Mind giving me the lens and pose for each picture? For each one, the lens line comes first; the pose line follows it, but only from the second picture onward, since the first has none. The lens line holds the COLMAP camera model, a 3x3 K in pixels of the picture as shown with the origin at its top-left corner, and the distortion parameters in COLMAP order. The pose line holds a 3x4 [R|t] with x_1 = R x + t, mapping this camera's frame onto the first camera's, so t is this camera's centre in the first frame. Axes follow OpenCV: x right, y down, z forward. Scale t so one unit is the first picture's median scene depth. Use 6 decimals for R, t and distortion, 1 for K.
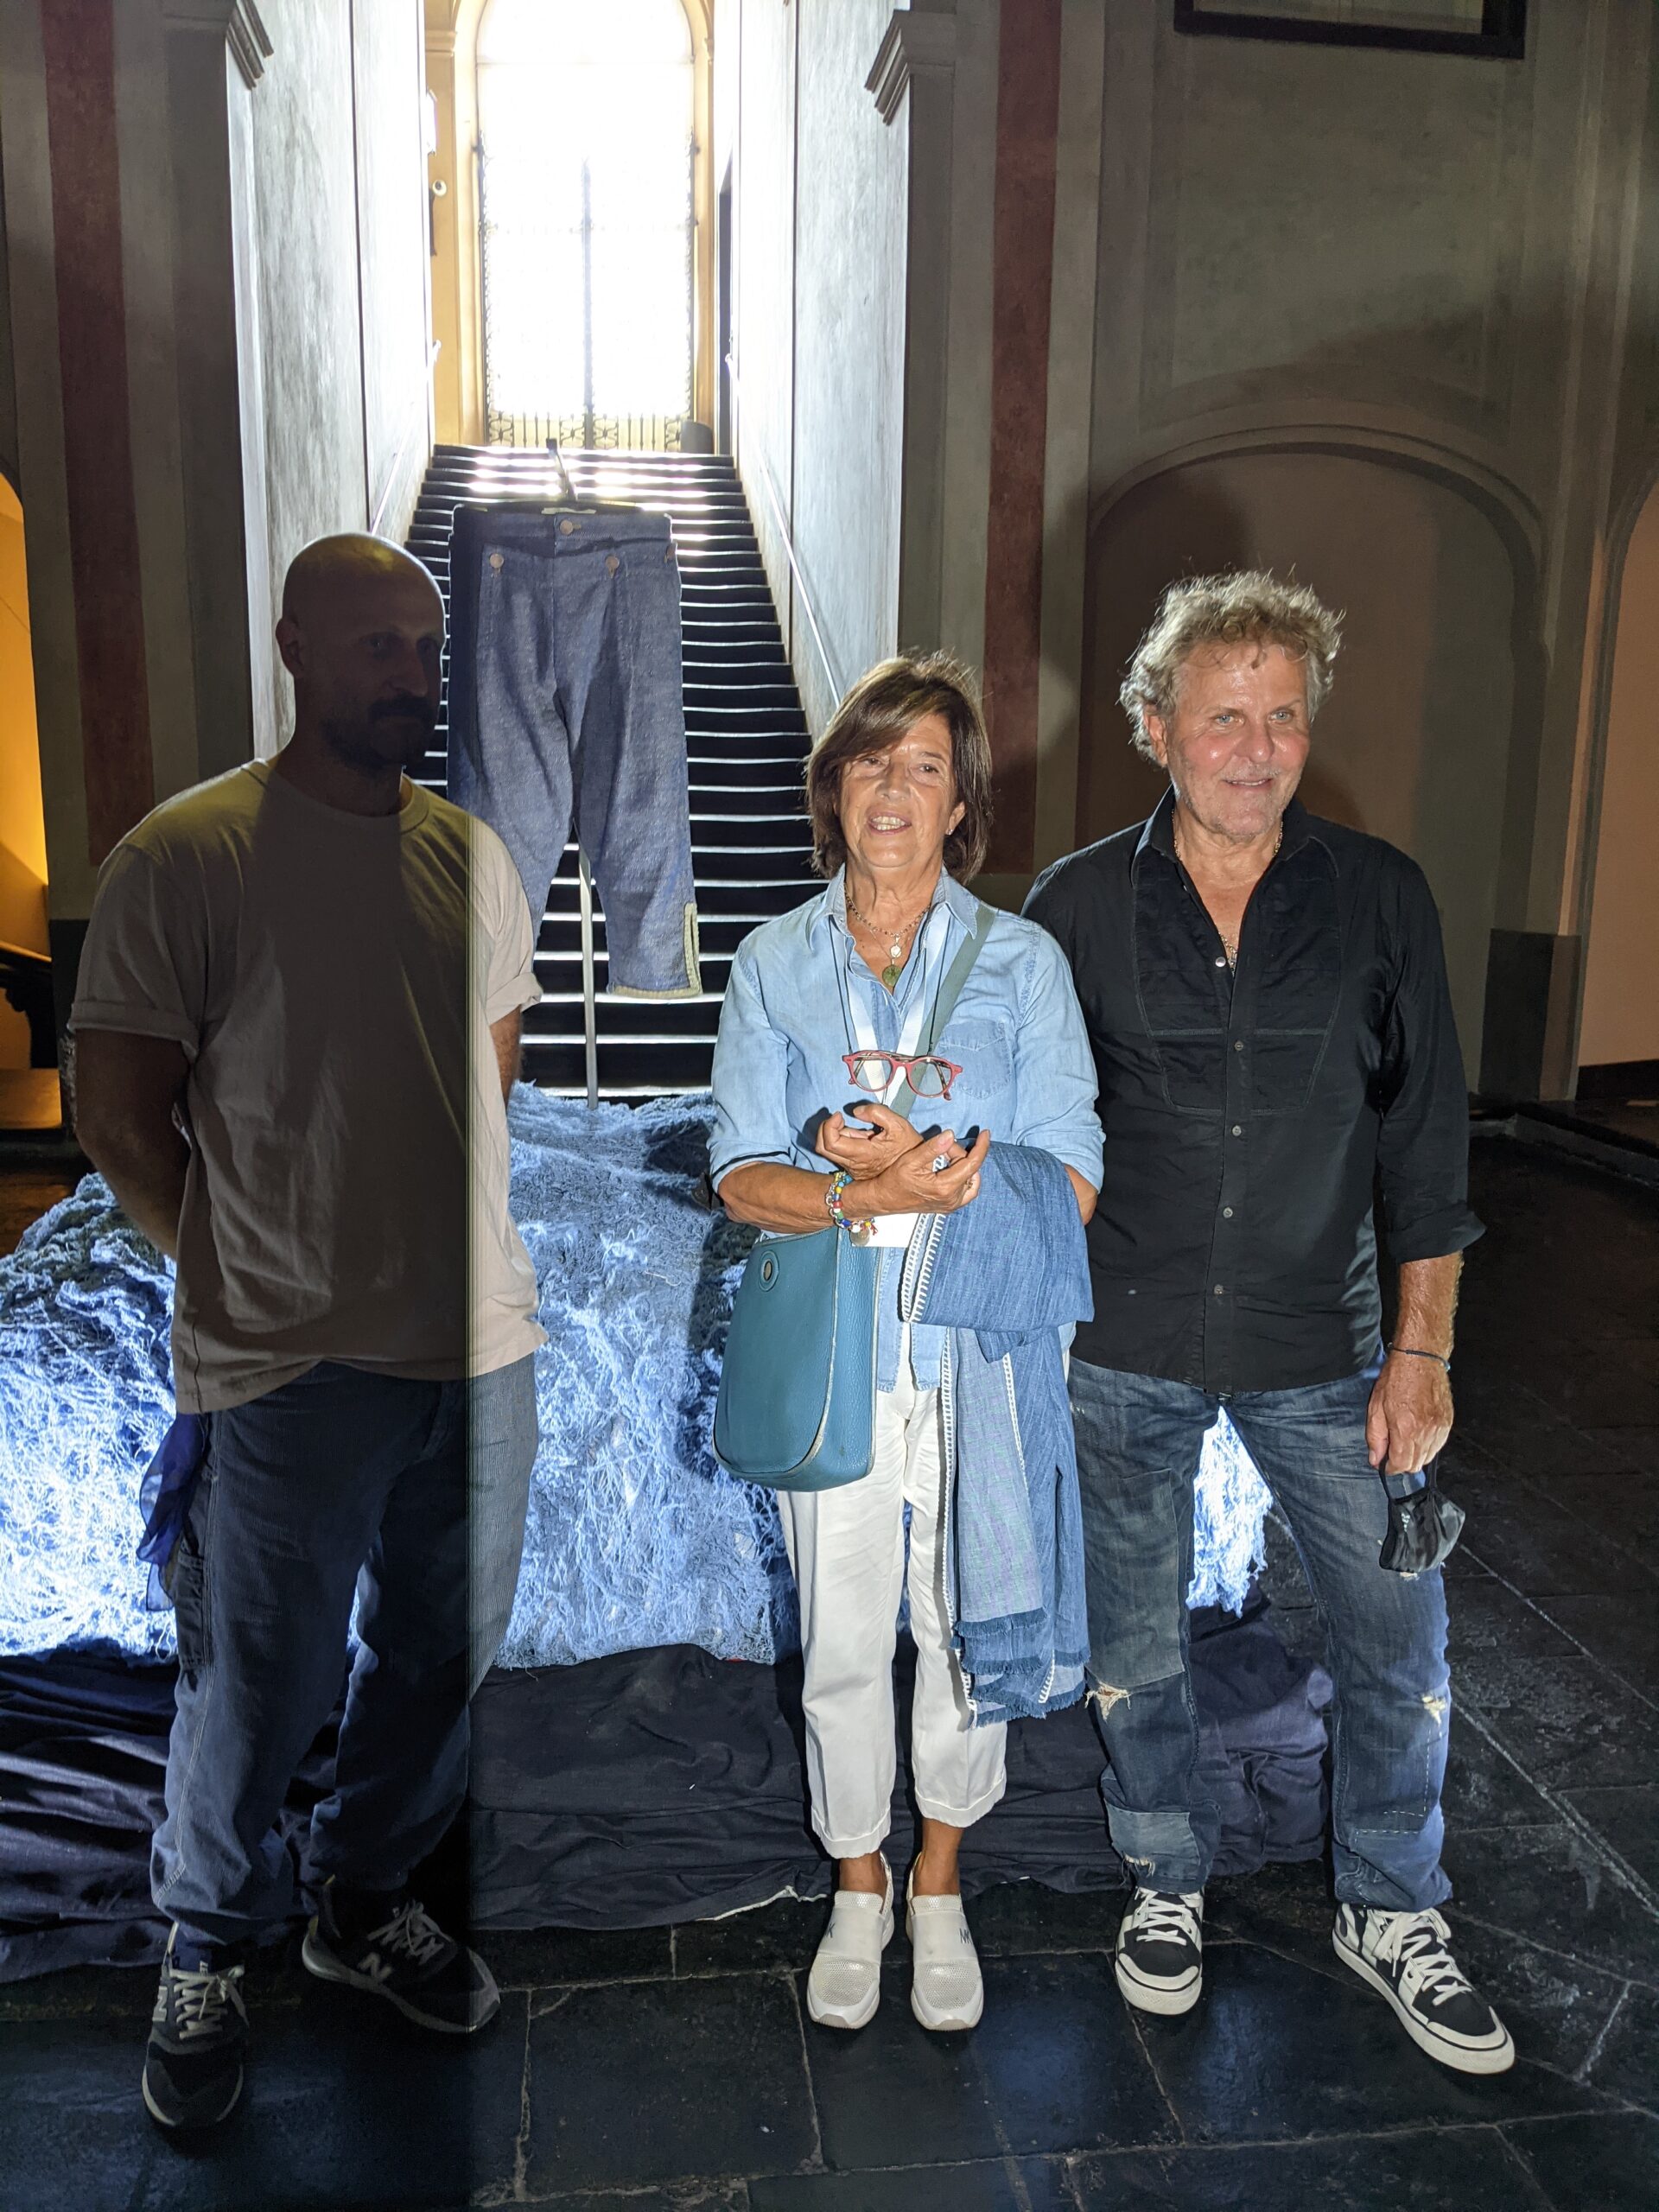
lens RADIAL K [[1764.0, 0, 829.5], [0, 1764.0, 1106.0], [0, 0, 1]] dist [-0.000887, -0.077914]
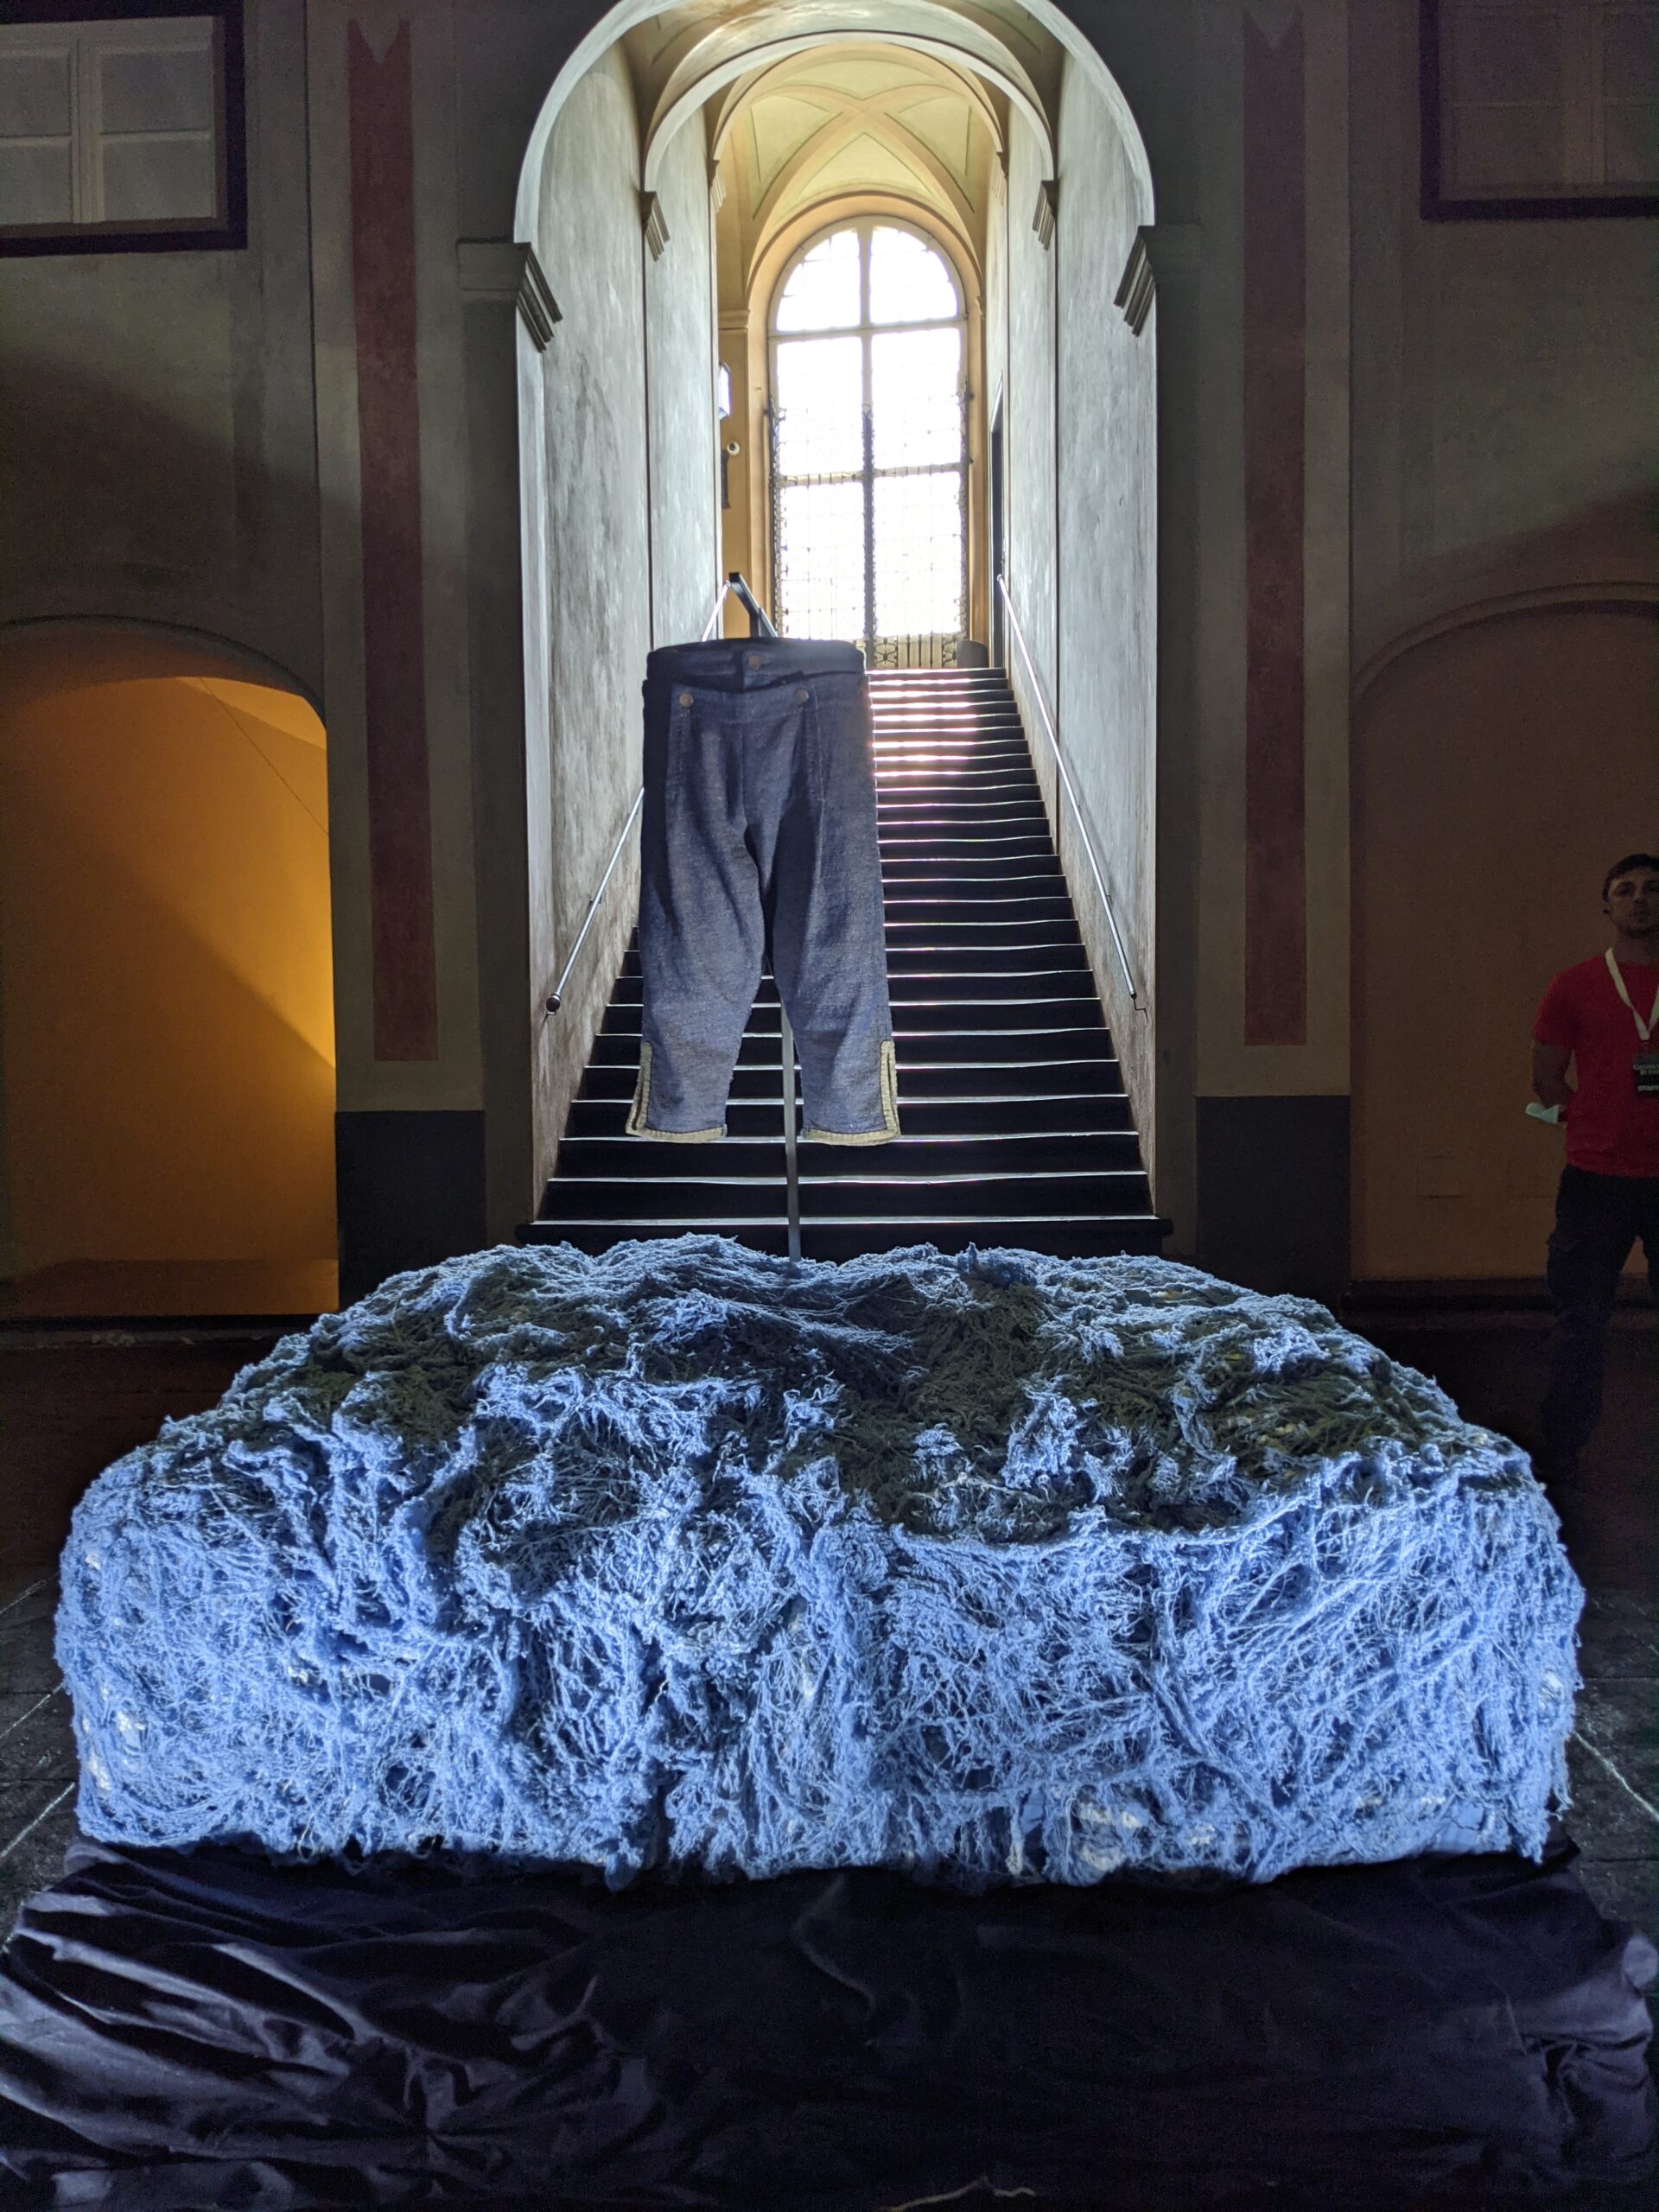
lens RADIAL K [[1730.2, 0, 834.3], [0, 1730.2, 1061.1], [0, 0, 1]] dist [0.017499, -0.072250]
pose [[0.985761, -0.026338, -0.166079, 0.053037], [0.002540, 0.989876, -0.141910, 0.030439], [0.168136, 0.139467, 0.975848, 0.104334]]
